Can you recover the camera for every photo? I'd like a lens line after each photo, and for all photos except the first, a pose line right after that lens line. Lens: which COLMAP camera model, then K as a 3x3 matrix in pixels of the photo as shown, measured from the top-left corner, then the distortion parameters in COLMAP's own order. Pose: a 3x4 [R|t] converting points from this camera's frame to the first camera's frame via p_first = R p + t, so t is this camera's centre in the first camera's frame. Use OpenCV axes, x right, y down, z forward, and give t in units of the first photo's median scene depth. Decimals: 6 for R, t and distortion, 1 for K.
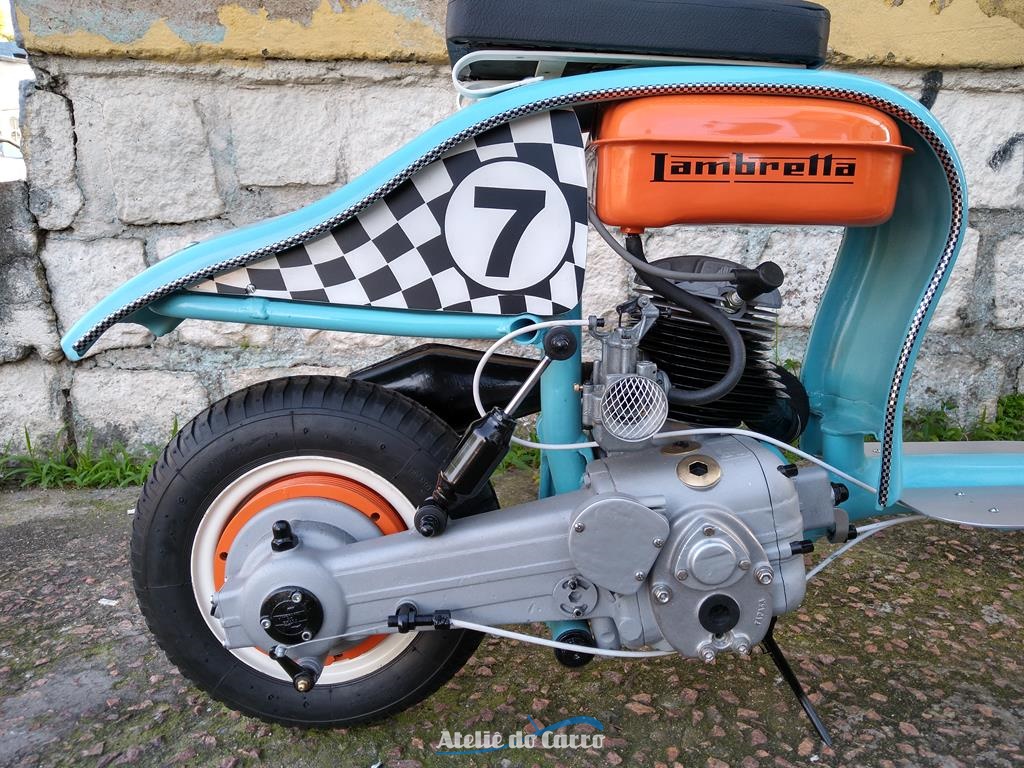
lens RADIAL K [[791.9, 0, 516.6], [0, 791.9, 381.2], [0, 0, 1]] dist [0.045377, -0.059644]
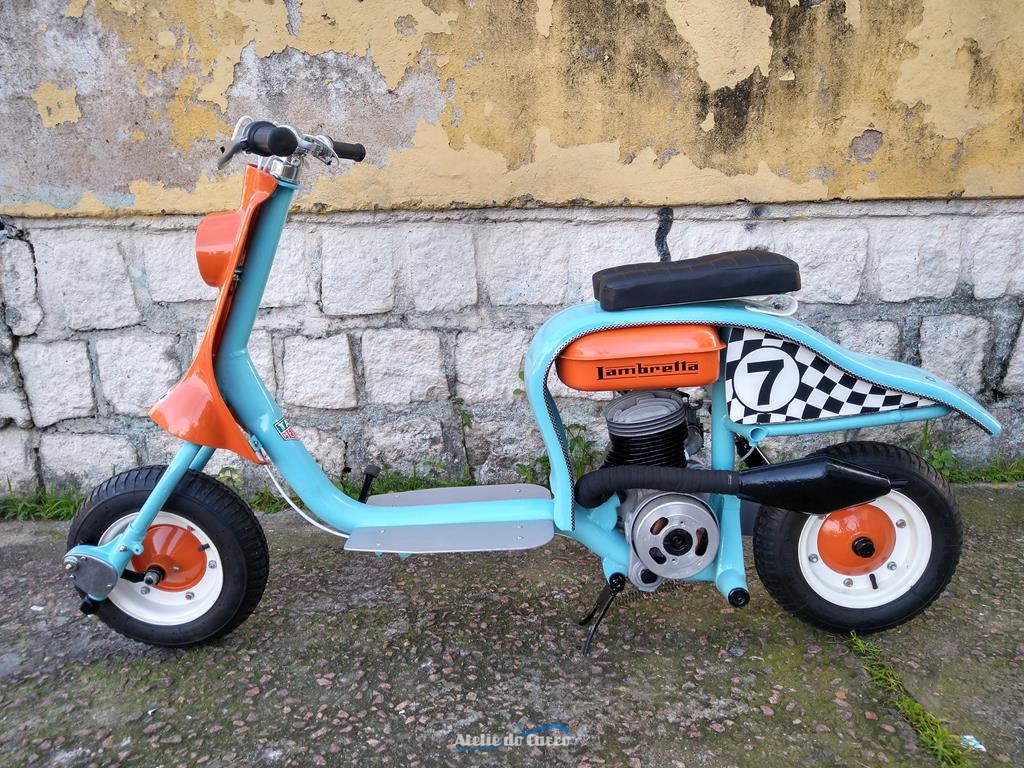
lens RADIAL K [[792.9, 0, 514.3], [0, 792.9, 374.4], [0, 0, 1]] dist [0.039084, -0.046644]
pose [[0.997889, -0.005780, -0.064690, 0.386793], [0.006431, 0.999931, 0.009855, -0.138491], [0.064629, -0.010251, 0.997857, -0.355696]]
